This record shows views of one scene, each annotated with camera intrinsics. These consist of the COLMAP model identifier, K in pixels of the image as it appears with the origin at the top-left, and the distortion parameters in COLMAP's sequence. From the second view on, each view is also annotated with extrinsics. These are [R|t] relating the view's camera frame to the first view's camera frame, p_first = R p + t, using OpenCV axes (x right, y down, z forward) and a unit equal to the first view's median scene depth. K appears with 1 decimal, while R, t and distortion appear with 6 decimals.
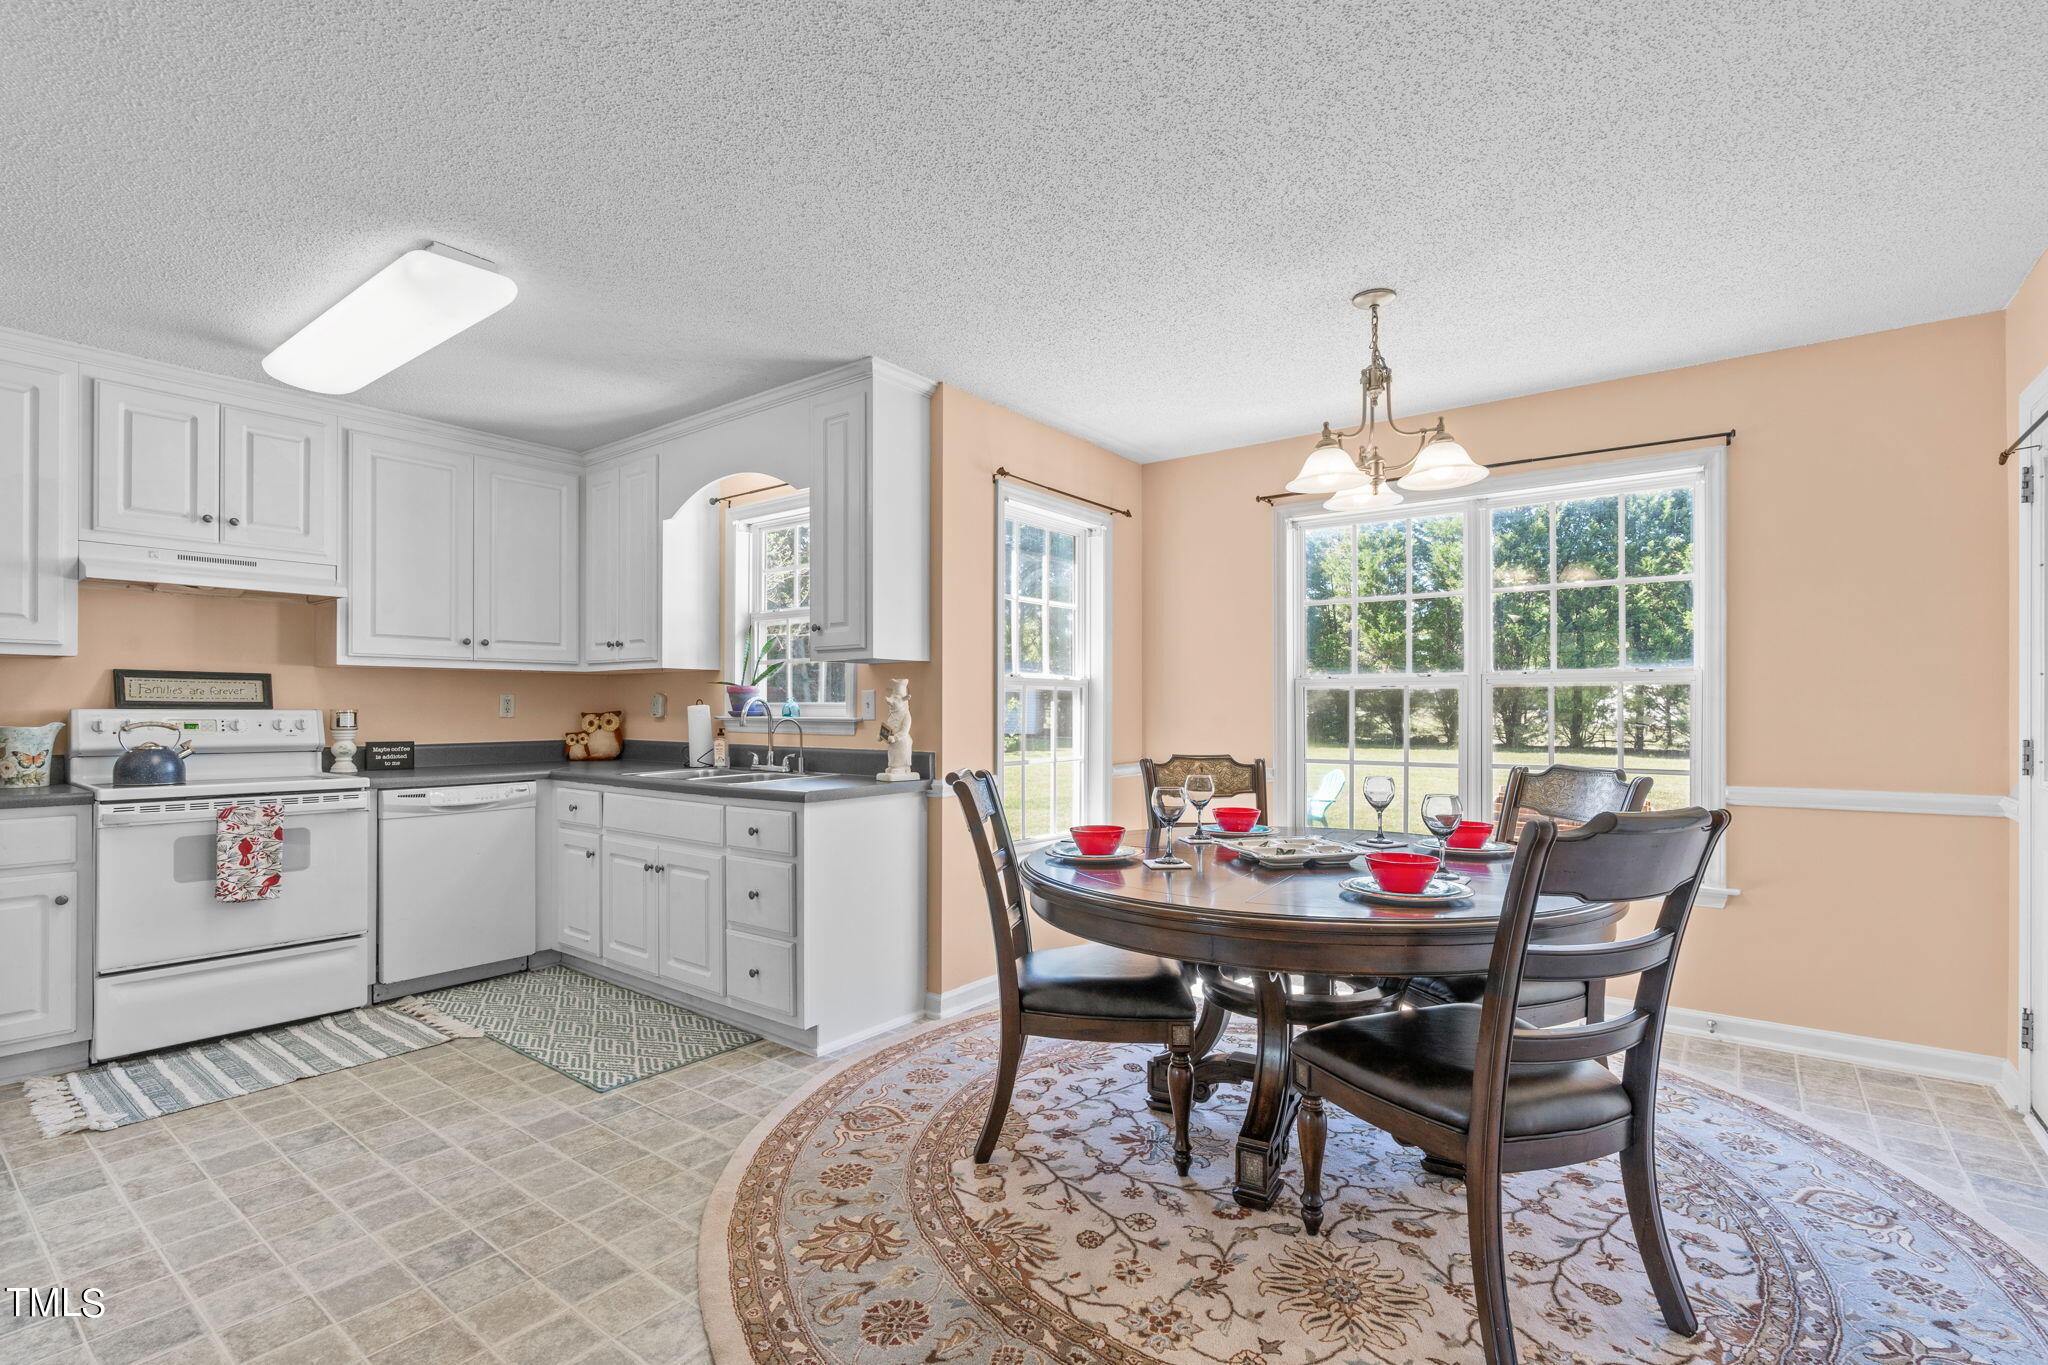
lens RADIAL K [[935.9, 0, 1014.0], [0, 935.9, 695.3], [0, 0, 1]] dist [-0.003655, 0.001562]
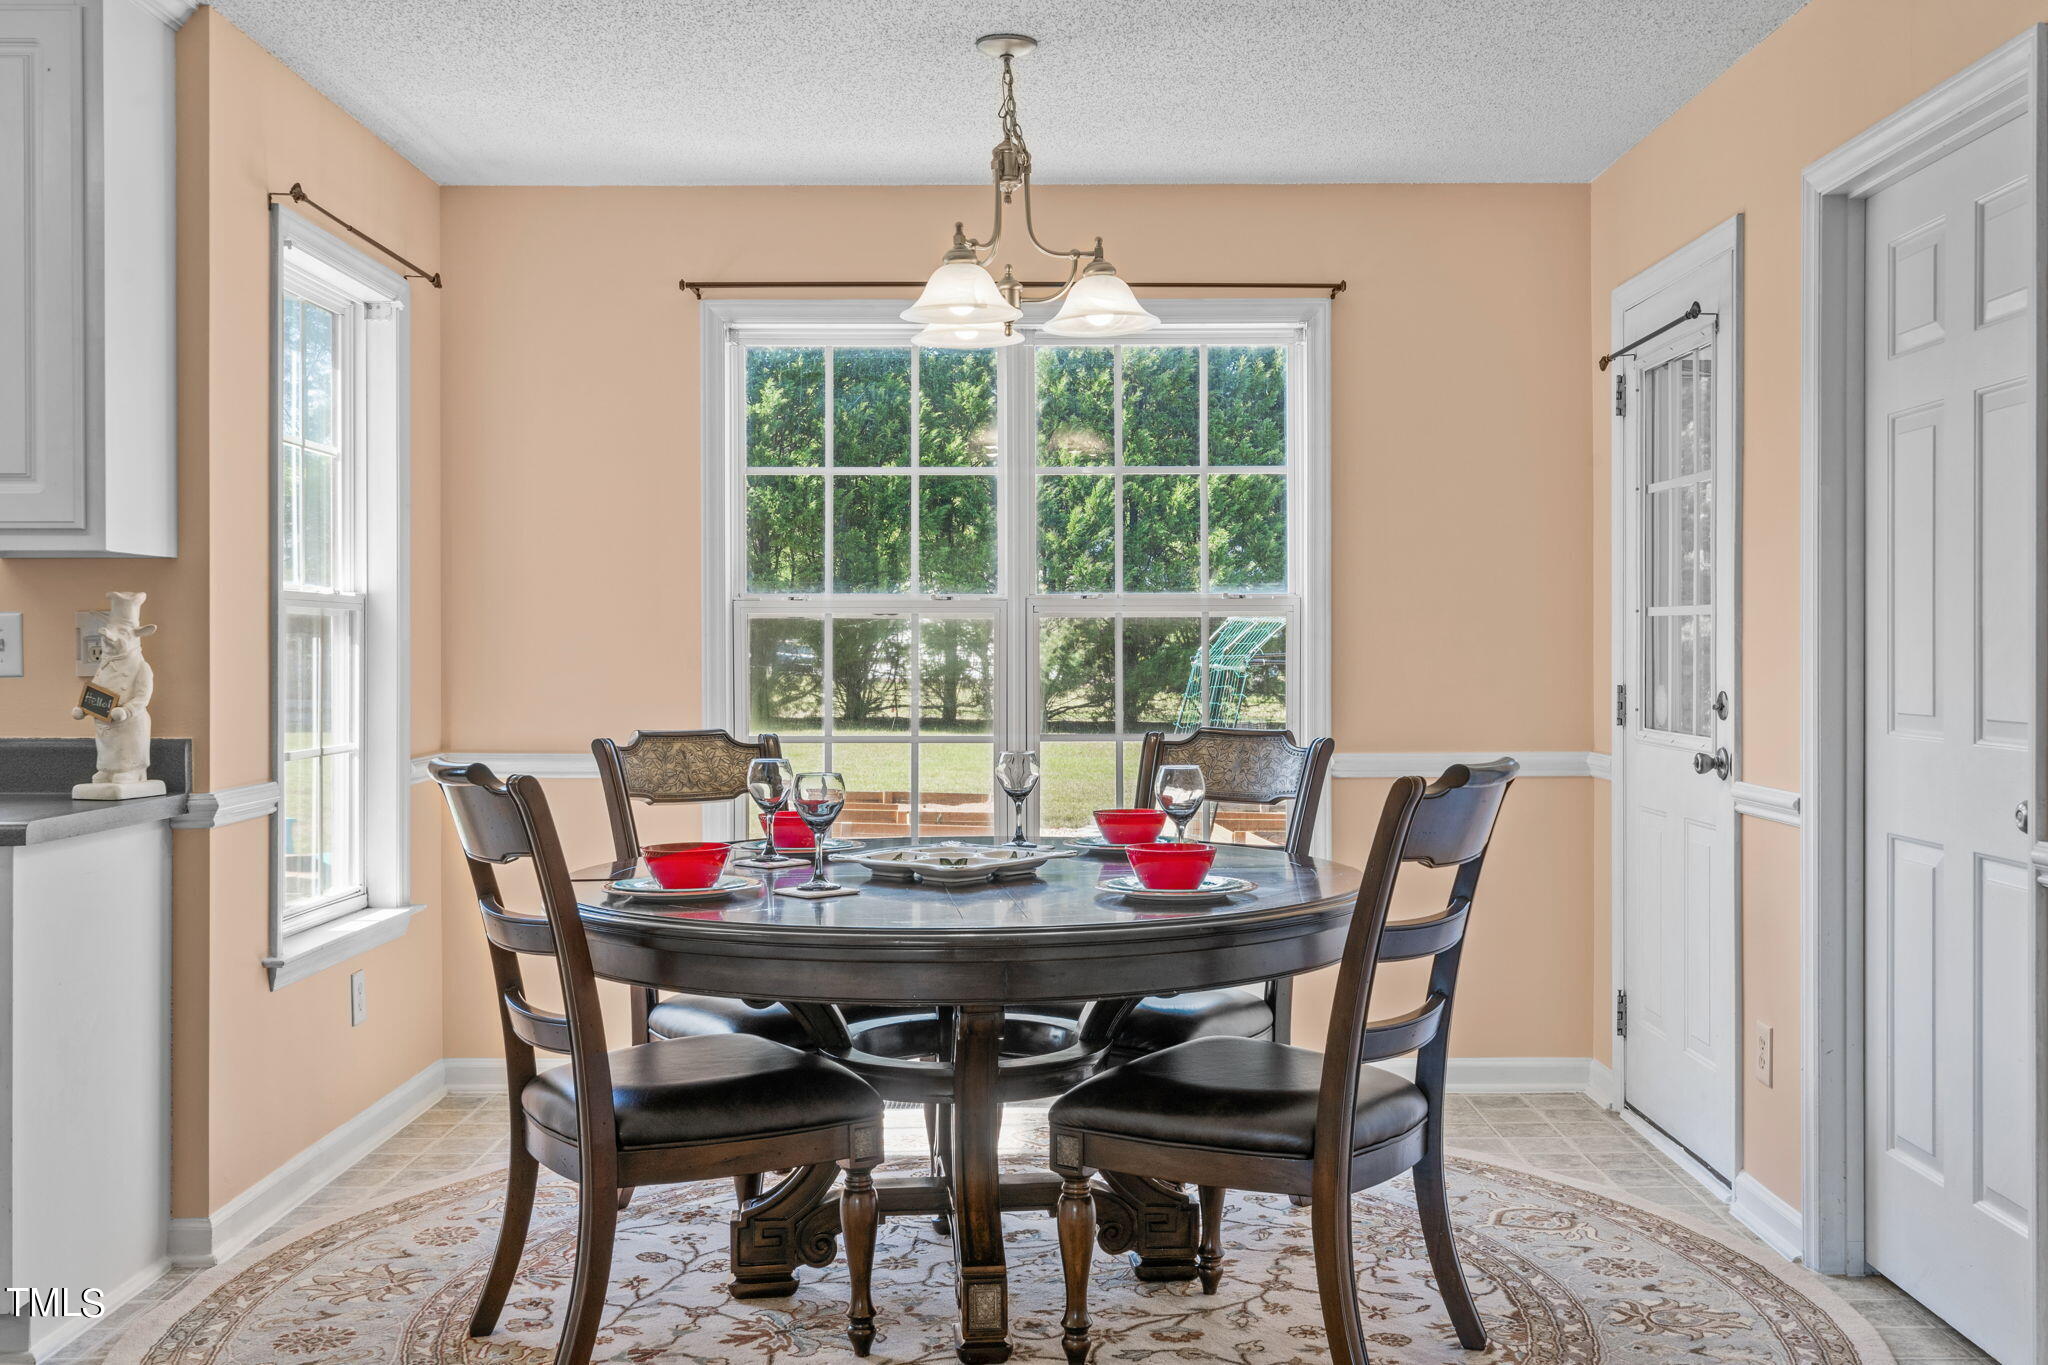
lens RADIAL K [[2029.1, 0, 1024.8], [0, 2029.1, 612.5], [0, 0, 1]] dist [0.011063, 0.002994]
pose [[0.798019, 0.009724, 0.602554, -0.498602], [-0.007622, 0.999953, -0.006044, -0.005034], [-0.602584, 0.000230, 0.798055, -0.181911]]
